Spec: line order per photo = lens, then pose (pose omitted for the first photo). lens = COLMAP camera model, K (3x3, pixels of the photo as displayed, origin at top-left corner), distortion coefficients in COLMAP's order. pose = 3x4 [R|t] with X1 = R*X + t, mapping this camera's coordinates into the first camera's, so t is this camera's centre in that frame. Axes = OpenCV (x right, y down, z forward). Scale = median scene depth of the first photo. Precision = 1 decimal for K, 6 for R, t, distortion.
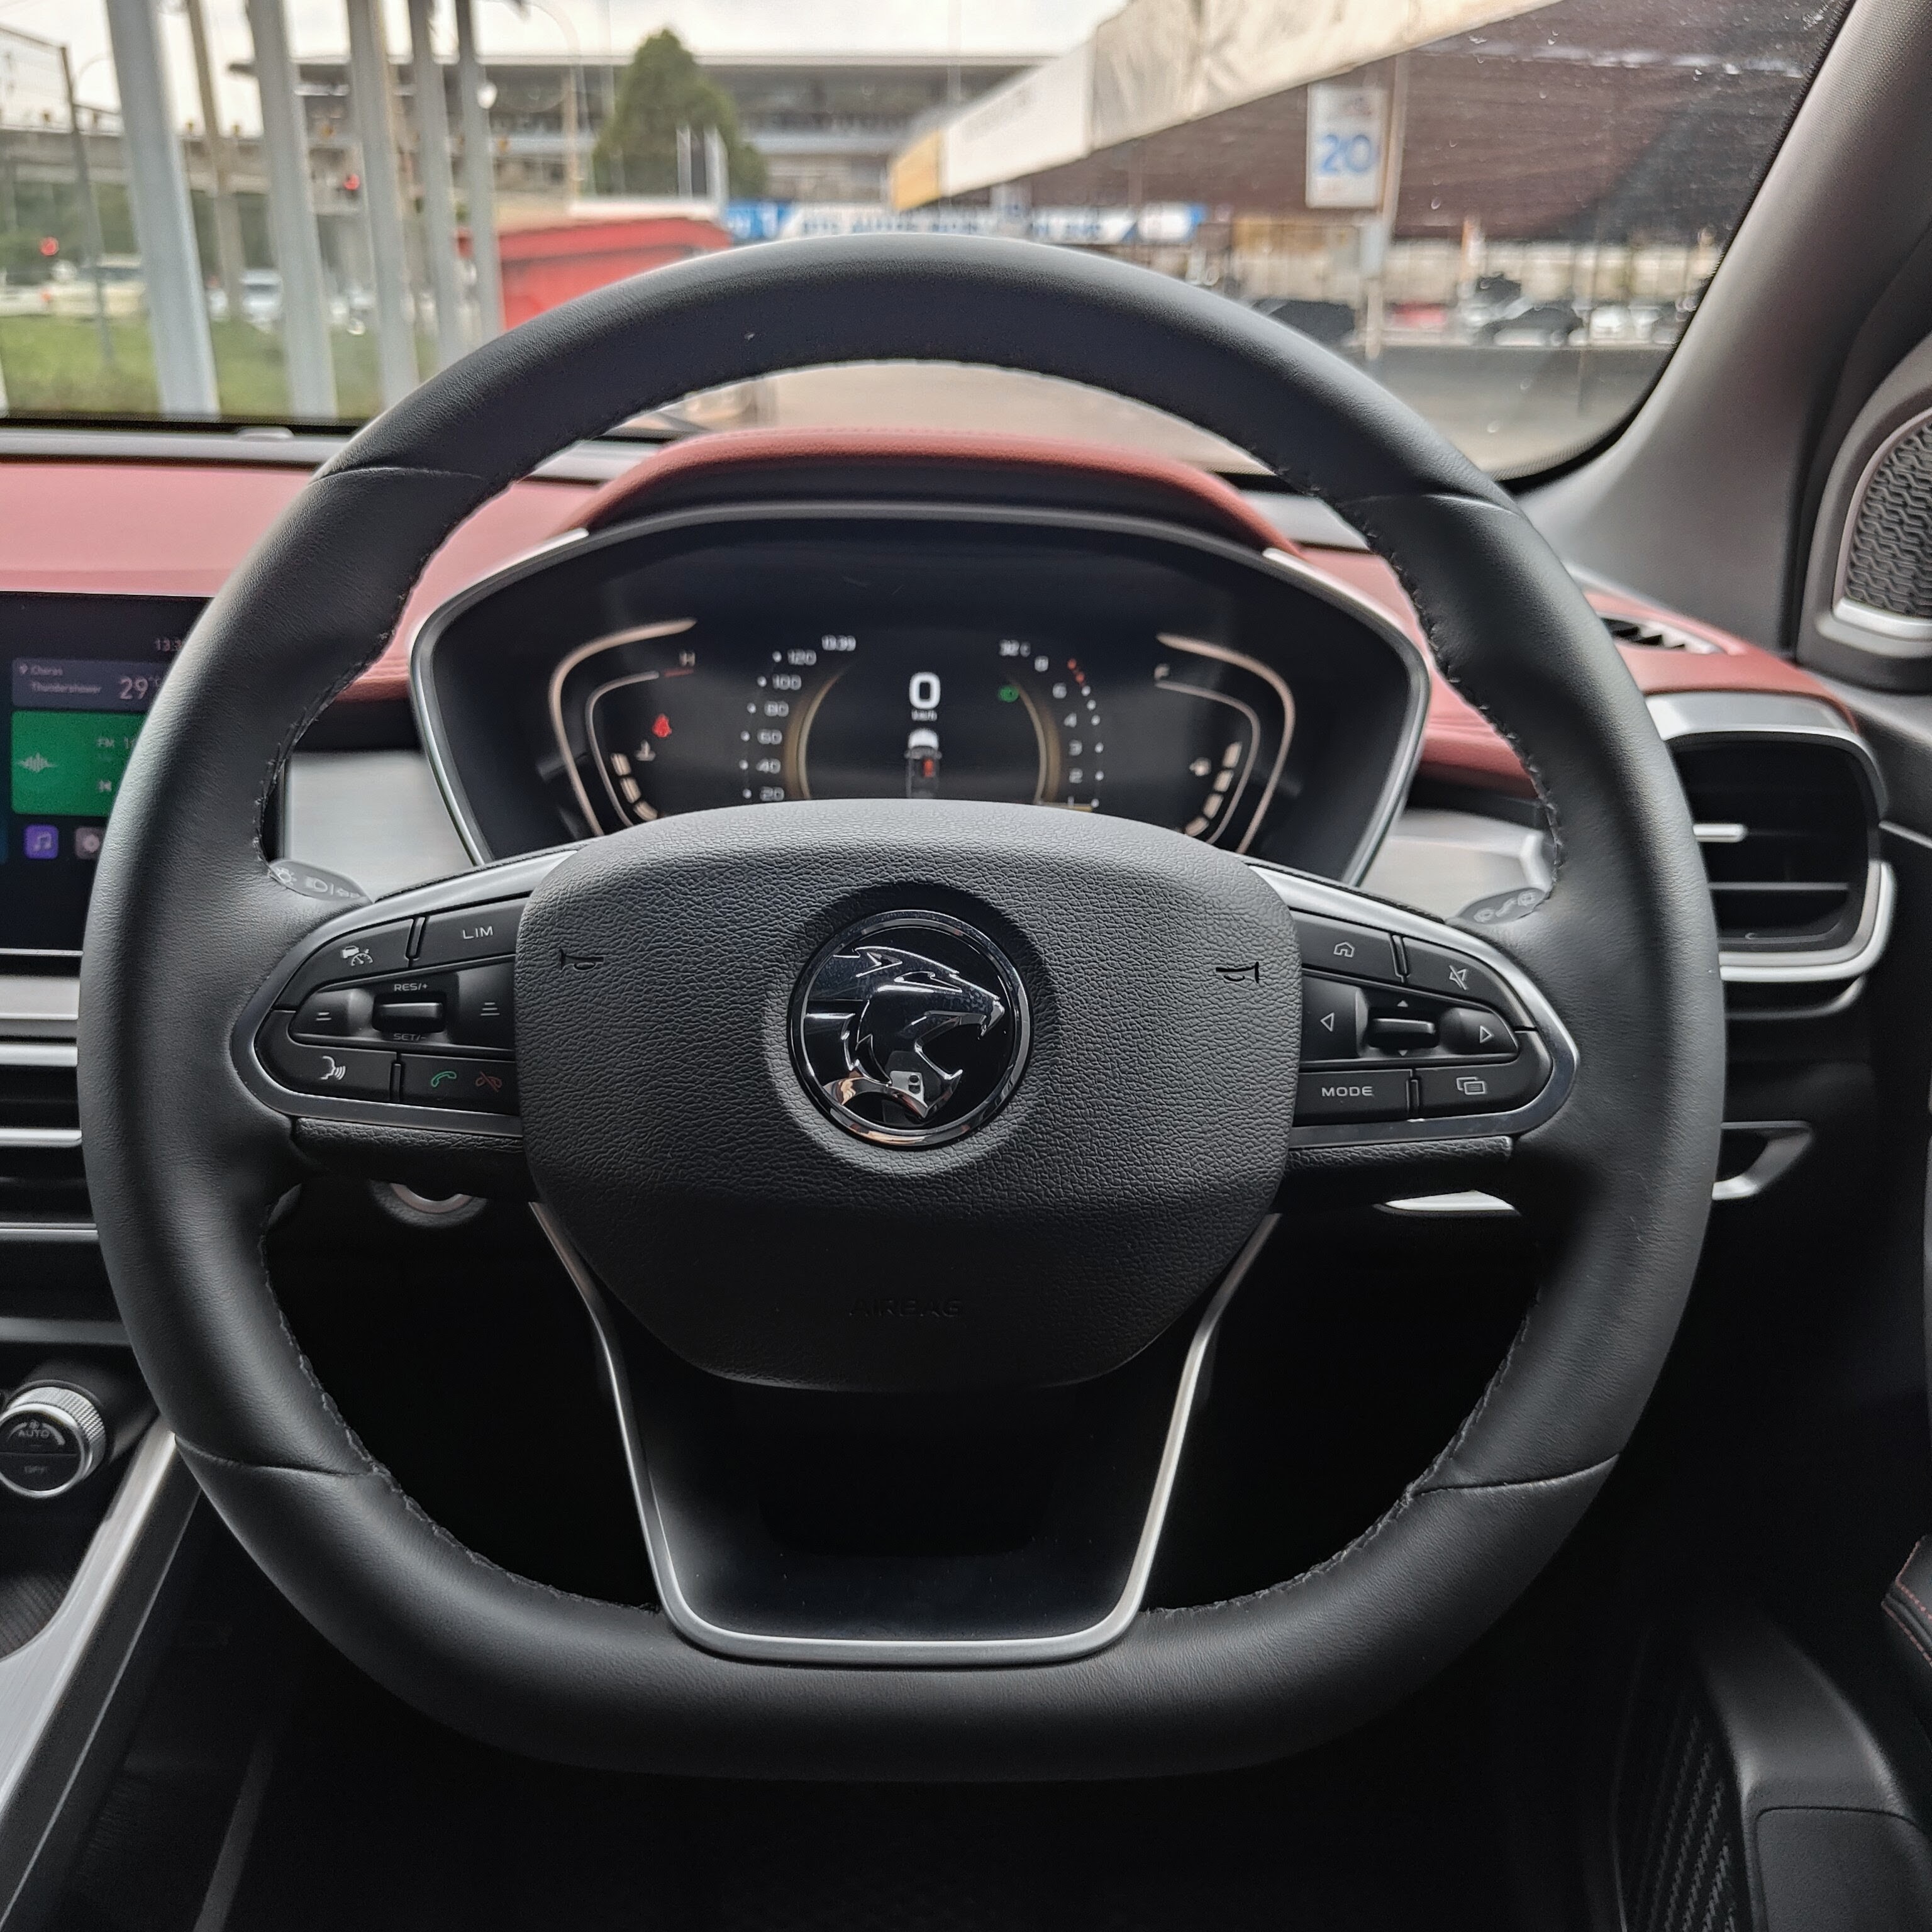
lens RADIAL K [[1794.9, 0, 957.0], [0, 1794.9, 961.4], [0, 0, 1]] dist [0.003625, 0.012973]
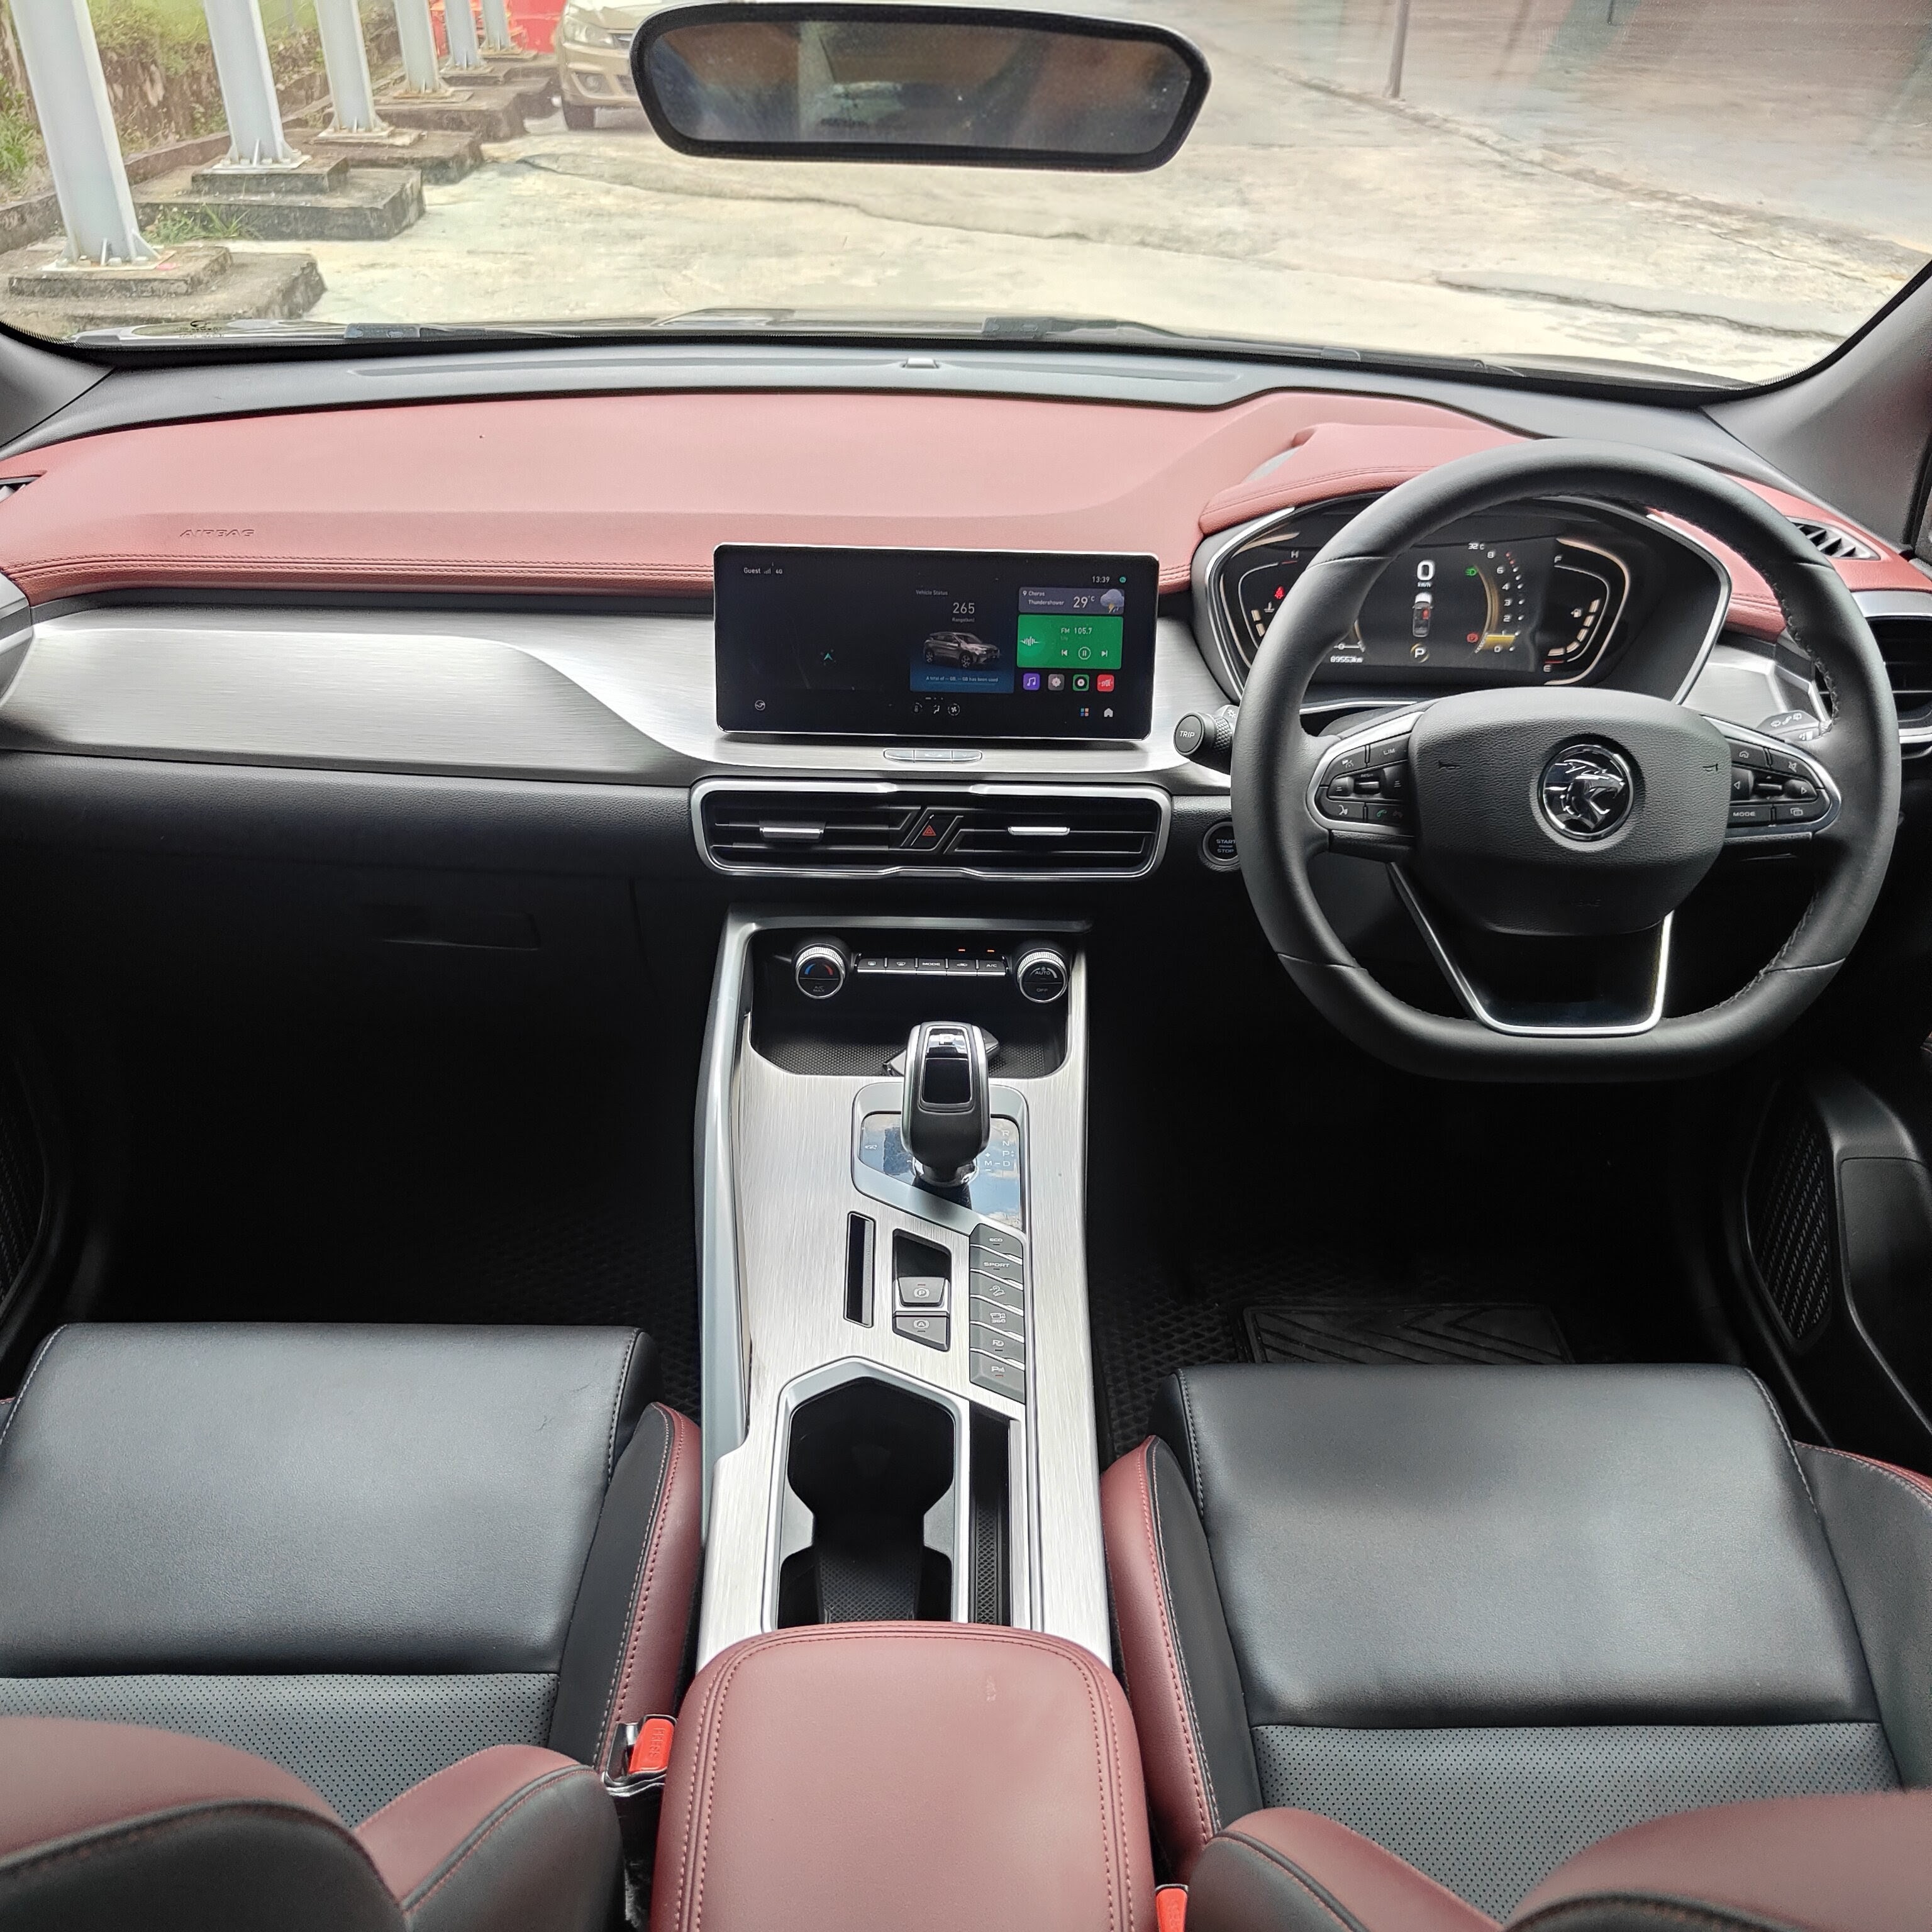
lens RADIAL K [[1854.6, 0, 989.9], [0, 1854.6, 963.5], [0, 0, 1]] dist [-0.001974, 0.017617]
pose [[0.999202, -0.014270, 0.037309, -0.530956], [0.006719, 0.980748, 0.195163, -0.133247], [-0.039375, -0.194756, 0.980061, -0.862984]]
